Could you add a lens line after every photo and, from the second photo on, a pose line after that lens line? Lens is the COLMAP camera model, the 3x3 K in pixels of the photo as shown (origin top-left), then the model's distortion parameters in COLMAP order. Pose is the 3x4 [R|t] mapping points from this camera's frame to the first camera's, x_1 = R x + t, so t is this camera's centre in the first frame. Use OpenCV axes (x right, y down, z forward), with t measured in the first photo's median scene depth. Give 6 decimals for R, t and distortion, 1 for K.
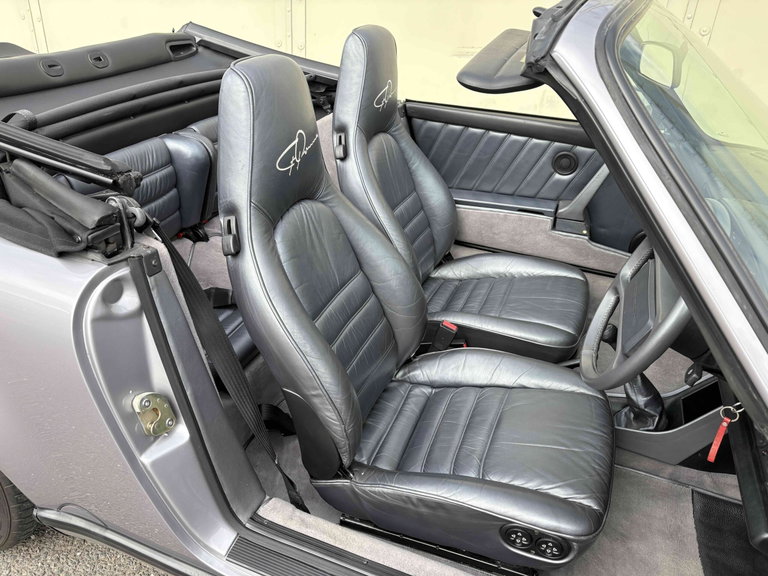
lens RADIAL K [[571.1, 0, 384.5], [0, 571.1, 295.0], [0, 0, 1]] dist [0.036195, -0.028889]
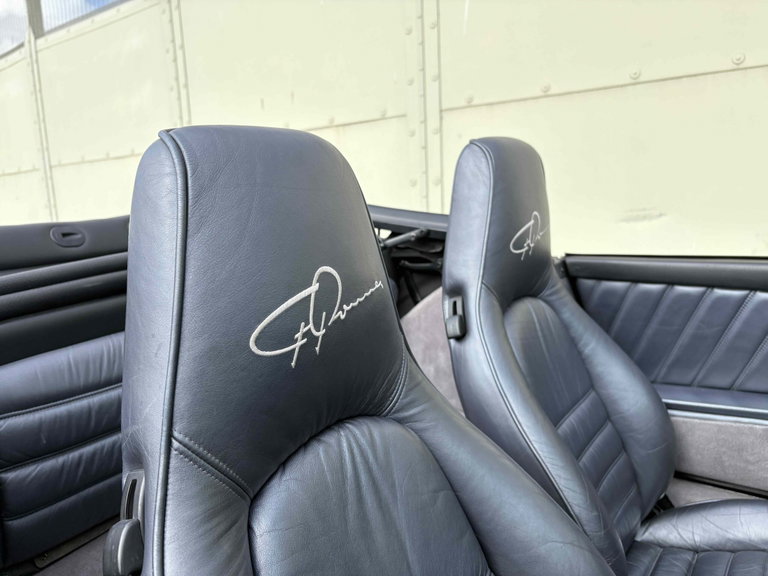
lens RADIAL K [[571.1, 0, 378.9], [0, 571.1, 292.8], [0, 0, 1]] dist [0.036195, -0.028889]
pose [[0.960574, -0.062790, -0.270843, 0.007313], [-0.031028, 0.943868, -0.328863, -0.072045], [0.276289, 0.324301, 0.904706, 0.359784]]
